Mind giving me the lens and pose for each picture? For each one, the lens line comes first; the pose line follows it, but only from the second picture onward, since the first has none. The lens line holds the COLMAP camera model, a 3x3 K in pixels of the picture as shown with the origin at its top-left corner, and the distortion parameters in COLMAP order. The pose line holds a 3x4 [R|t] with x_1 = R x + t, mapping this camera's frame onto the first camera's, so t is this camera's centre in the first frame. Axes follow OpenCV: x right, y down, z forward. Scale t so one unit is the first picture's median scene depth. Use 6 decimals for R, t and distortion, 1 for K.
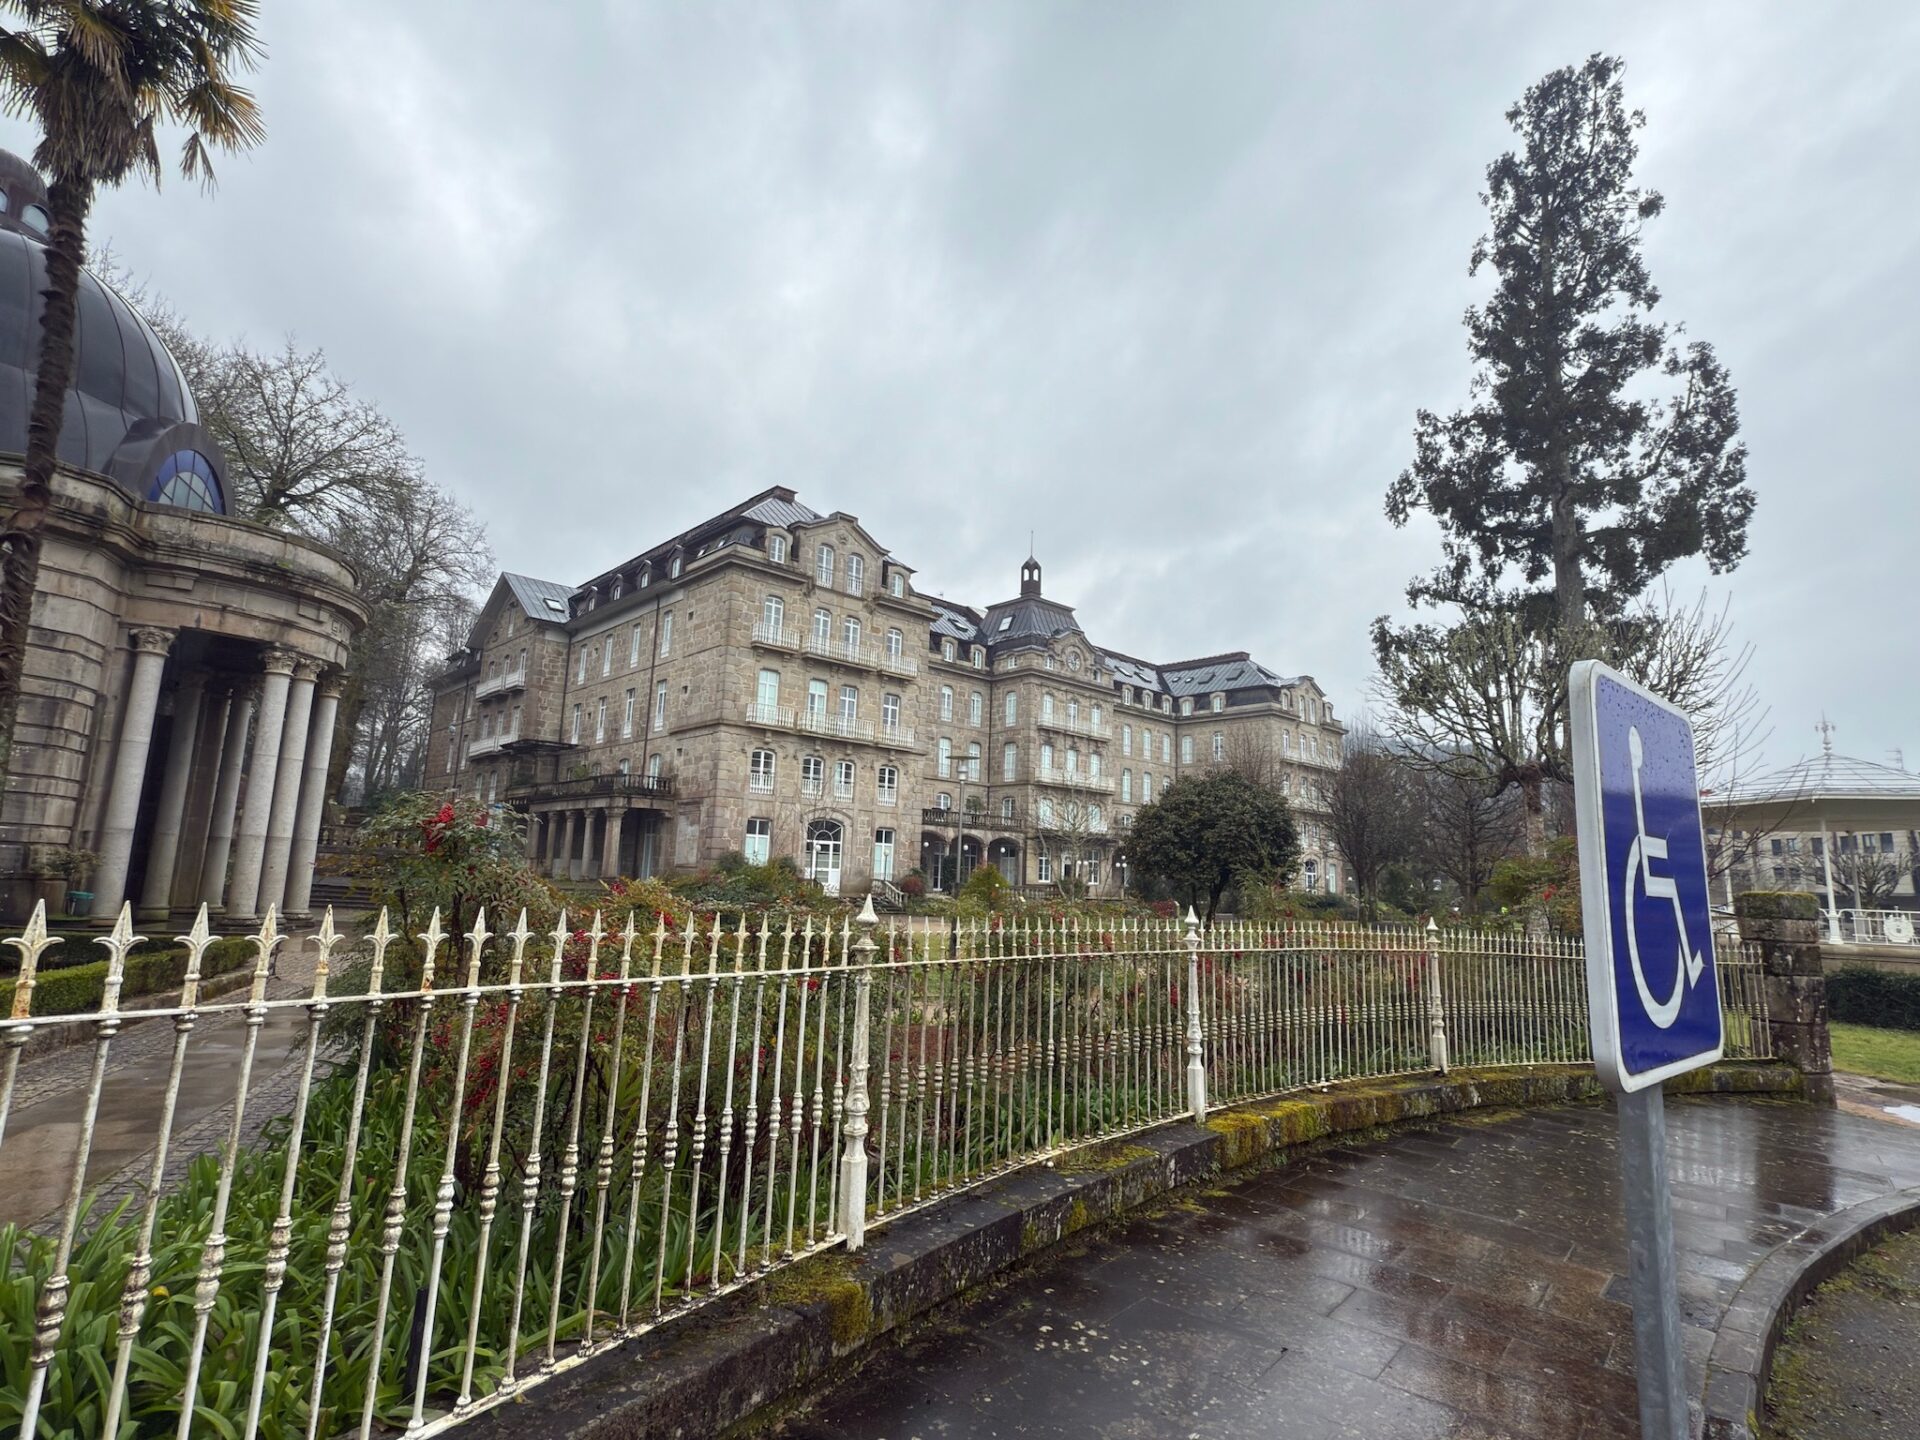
lens RADIAL K [[965.5, 0, 960.0], [0, 965.5, 720.0], [0, 0, 1]] dist [0.001064, -0.001227]
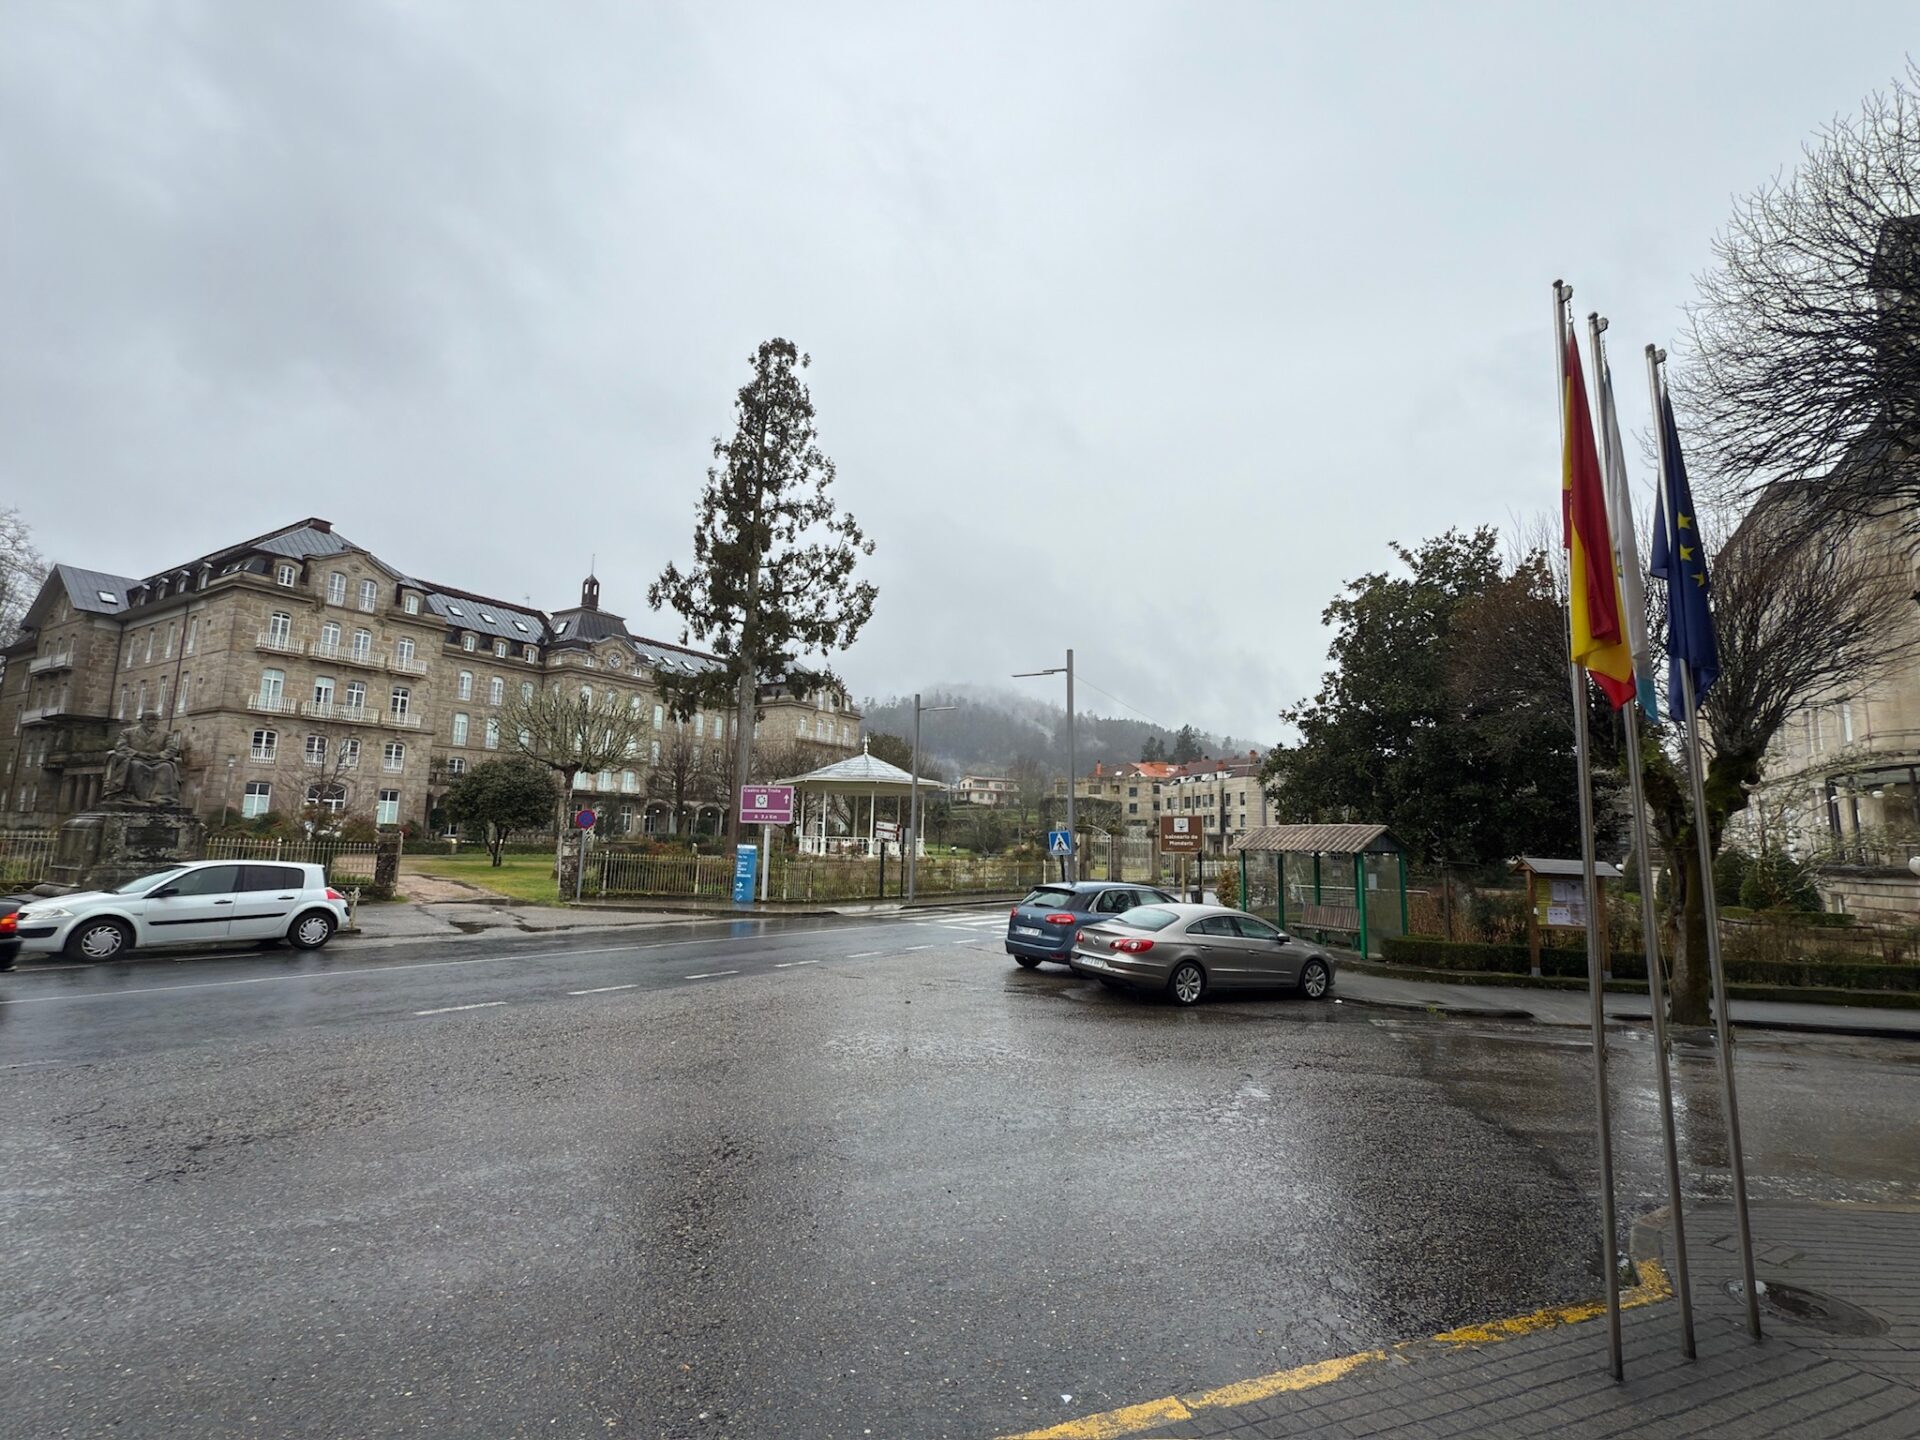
lens RADIAL K [[873.1, 0, 960.0], [0, 873.1, 720.0], [0, 0, 1]] dist [-0.003431, -0.000711]
pose [[0.961114, 0.025872, 0.274938, 0.344839], [-0.036149, 0.998822, 0.032377, -0.050675], [-0.273776, -0.041056, 0.960917, -0.361478]]
